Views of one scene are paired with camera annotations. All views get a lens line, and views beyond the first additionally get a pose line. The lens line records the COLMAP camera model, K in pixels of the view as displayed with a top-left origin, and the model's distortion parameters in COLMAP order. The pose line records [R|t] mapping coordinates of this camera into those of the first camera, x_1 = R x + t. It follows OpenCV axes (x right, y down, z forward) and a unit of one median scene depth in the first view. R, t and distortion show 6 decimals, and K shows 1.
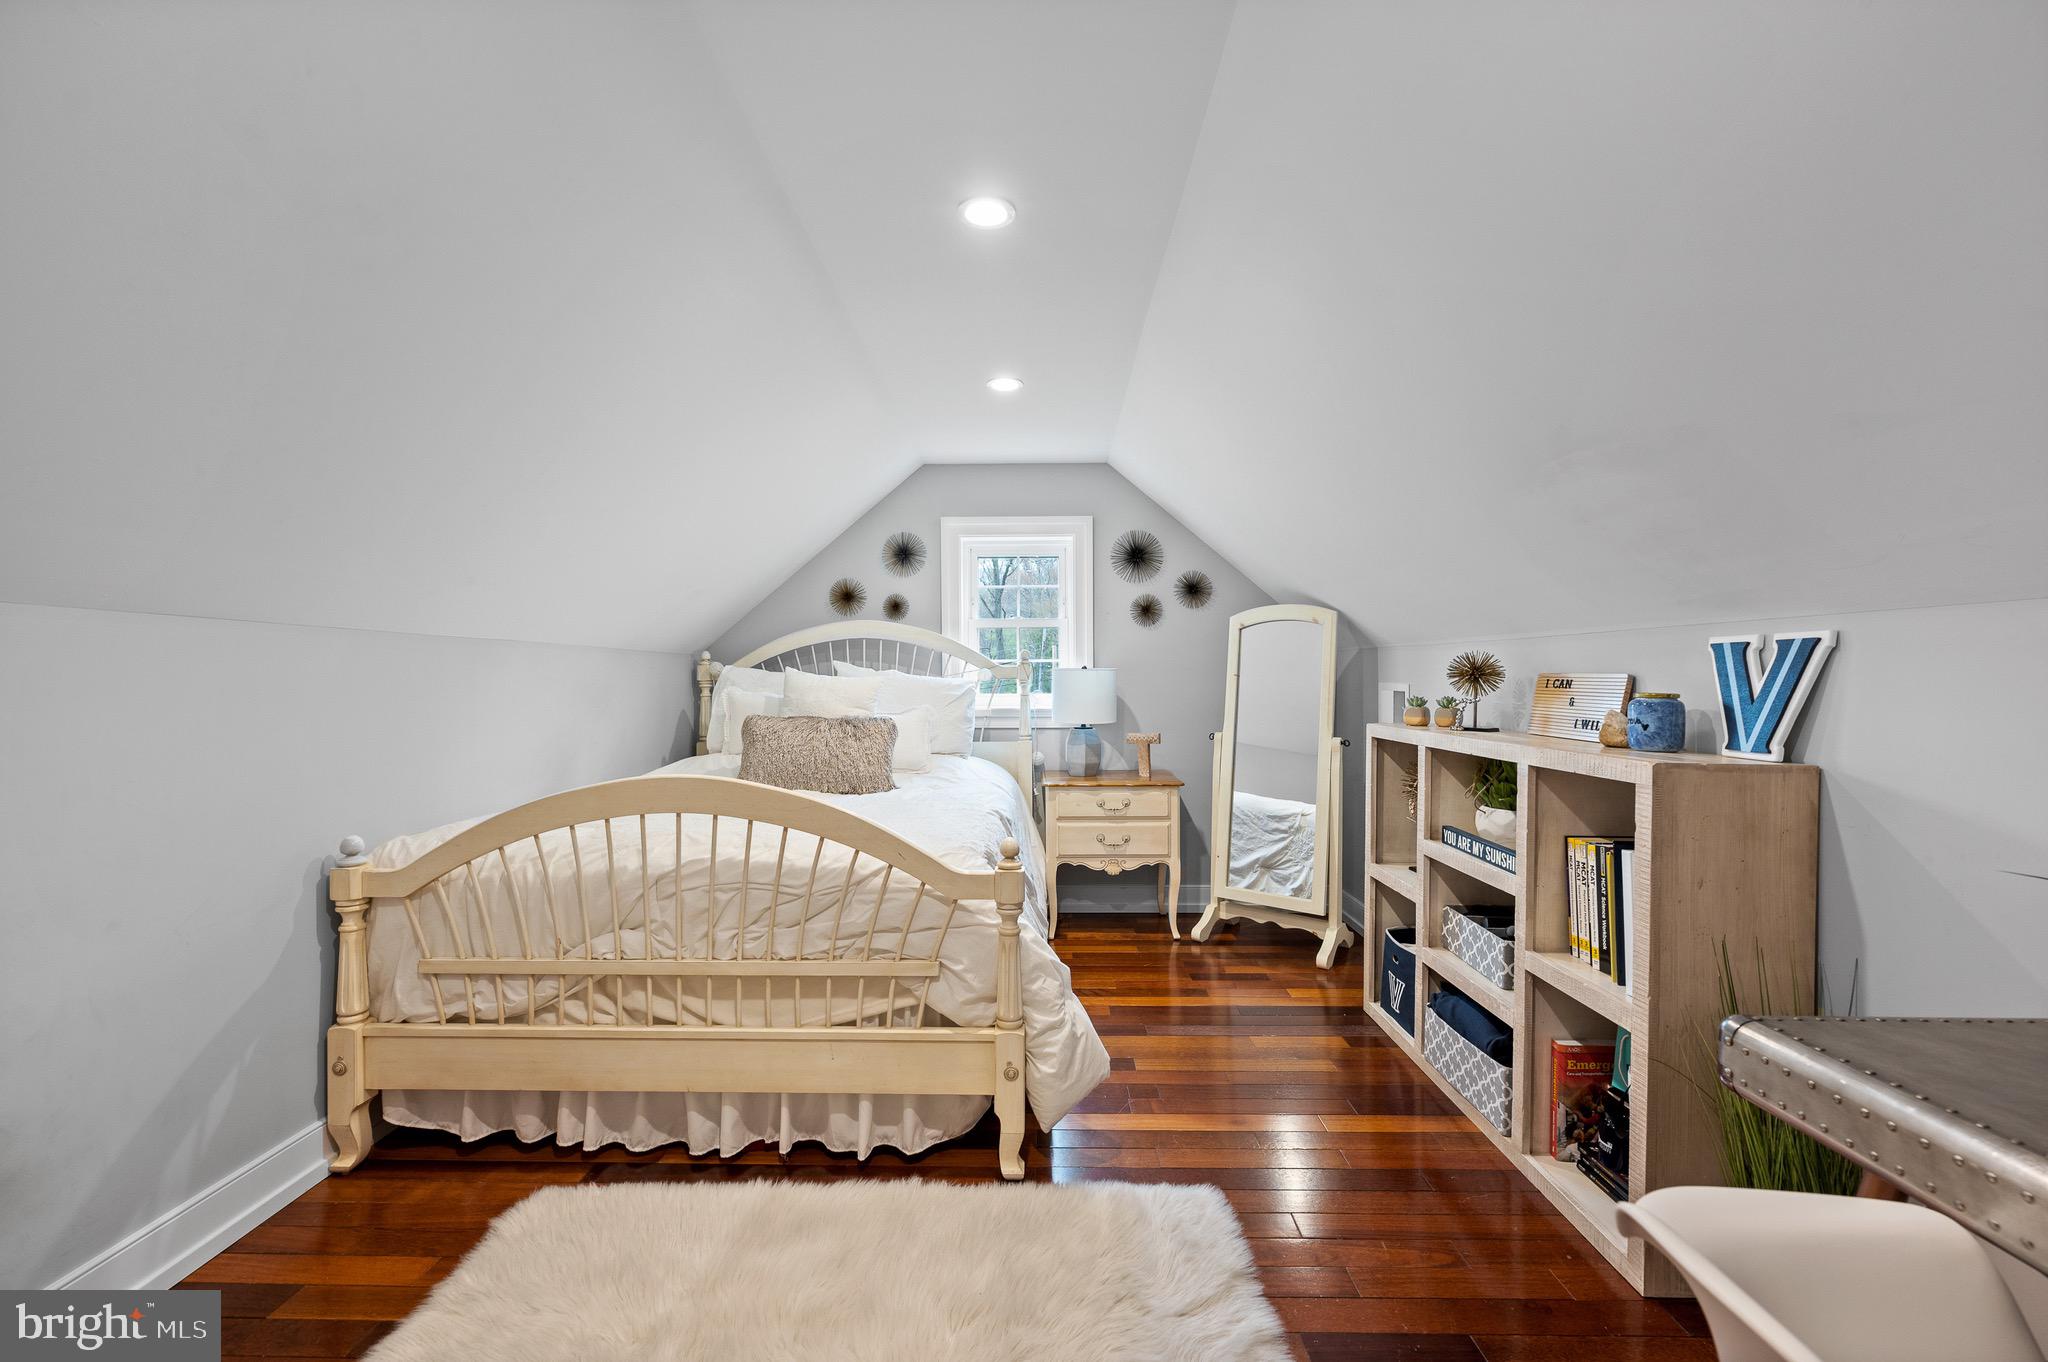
lens RADIAL K [[825.6, 0, 1024.6], [0, 825.6, 680.9], [0, 0, 1]] dist [-0.001716, -0.000189]
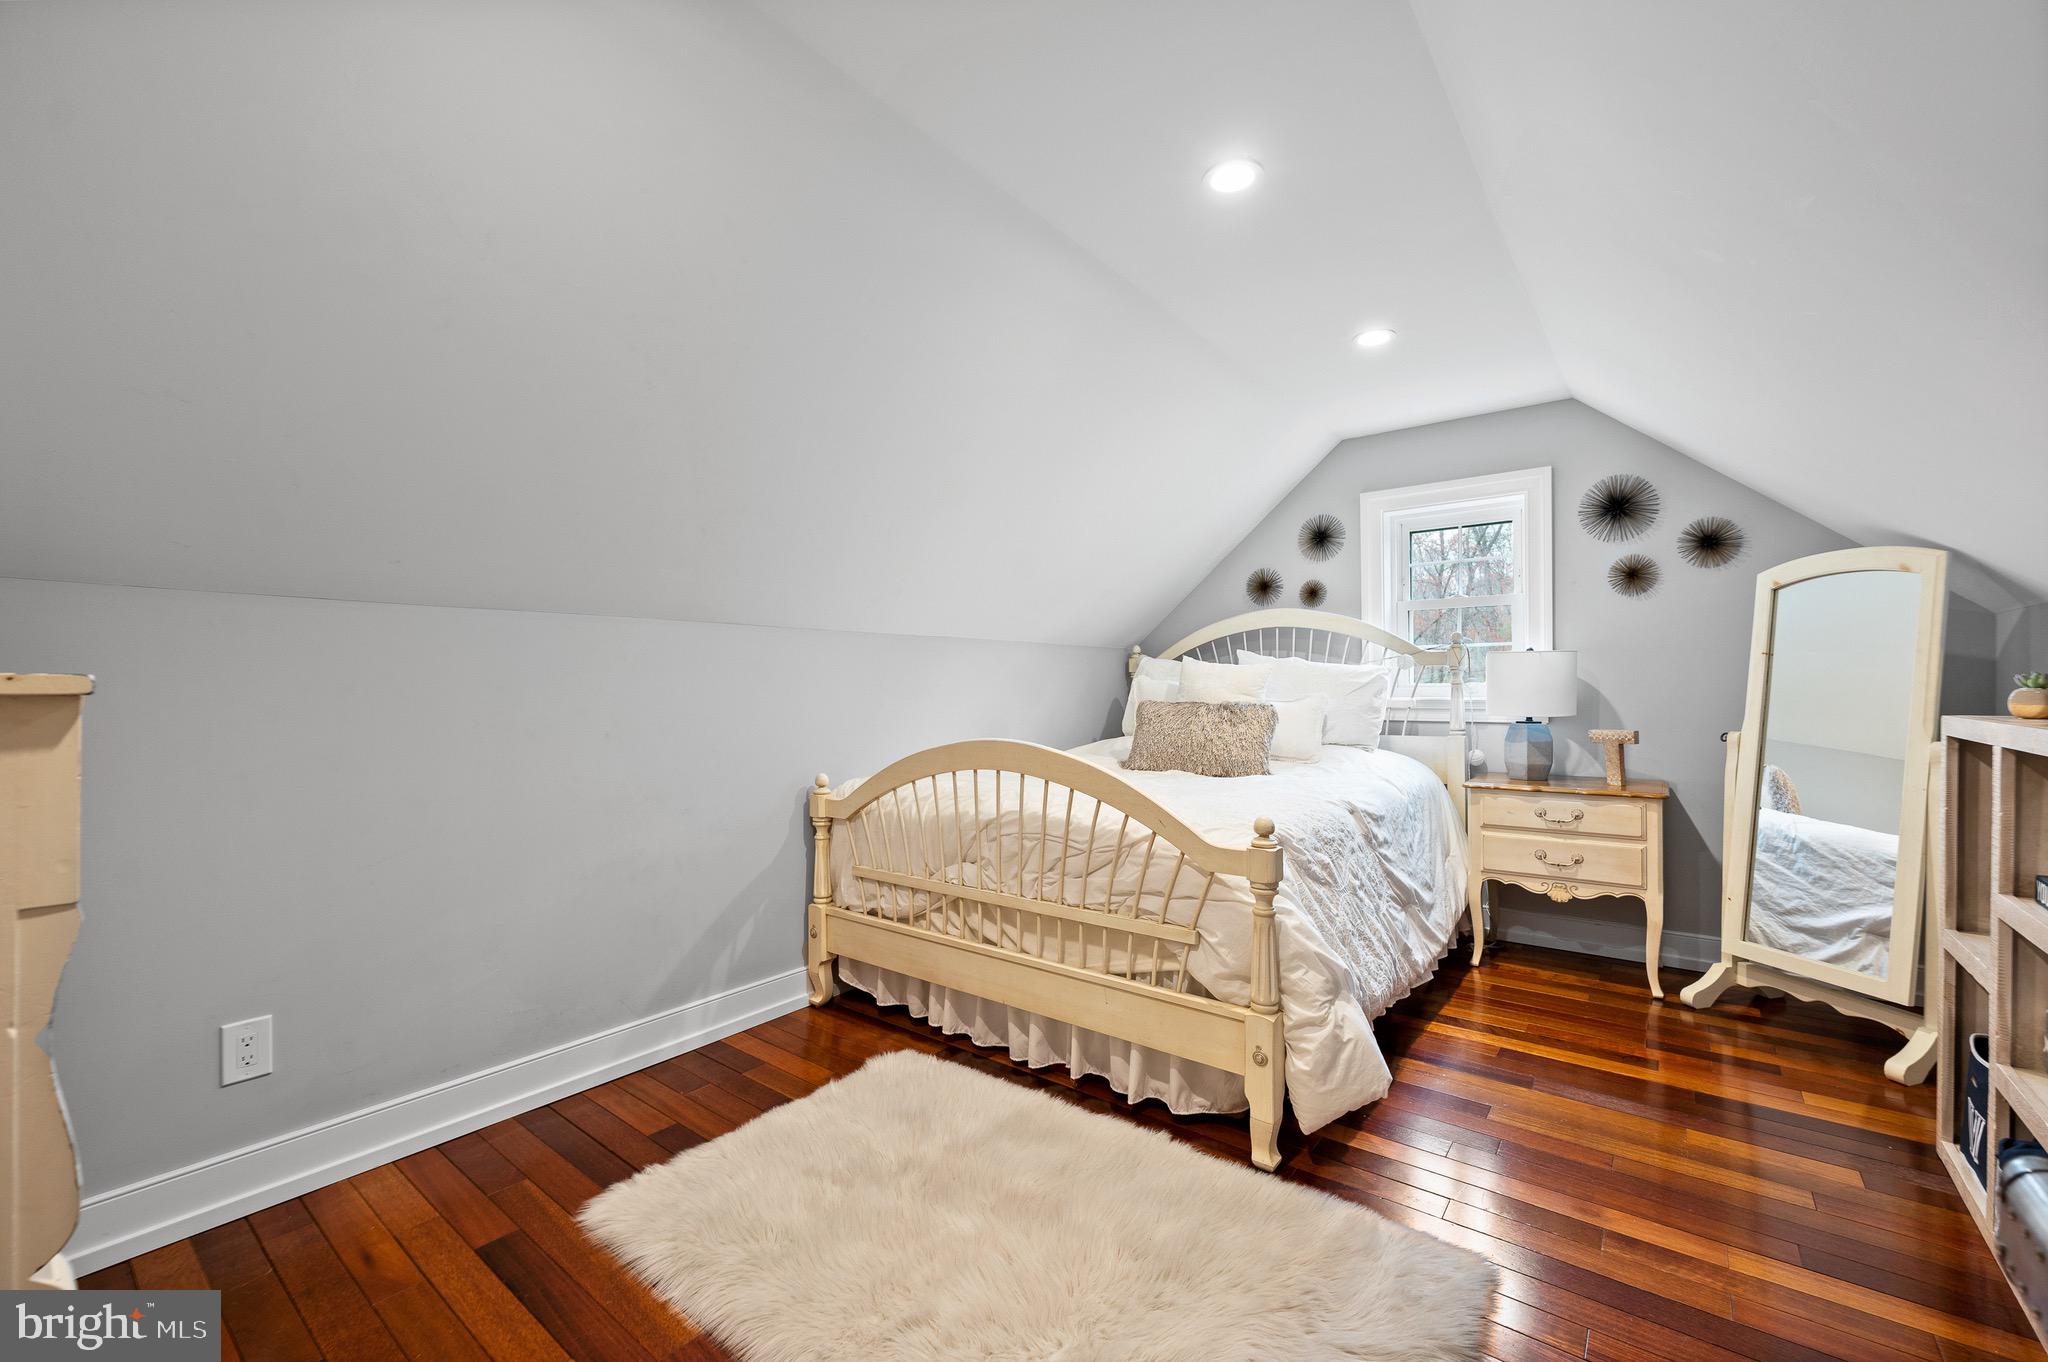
lens RADIAL K [[825.6, 0, 1028.3], [0, 825.6, 686.8], [0, 0, 1]] dist [-0.001716, -0.000189]
pose [[0.801770, -0.003295, -0.597623, 0.325958], [0.004635, 0.999989, 0.000705, 0.036200], [0.597614, -0.003335, 0.801777, 0.060609]]
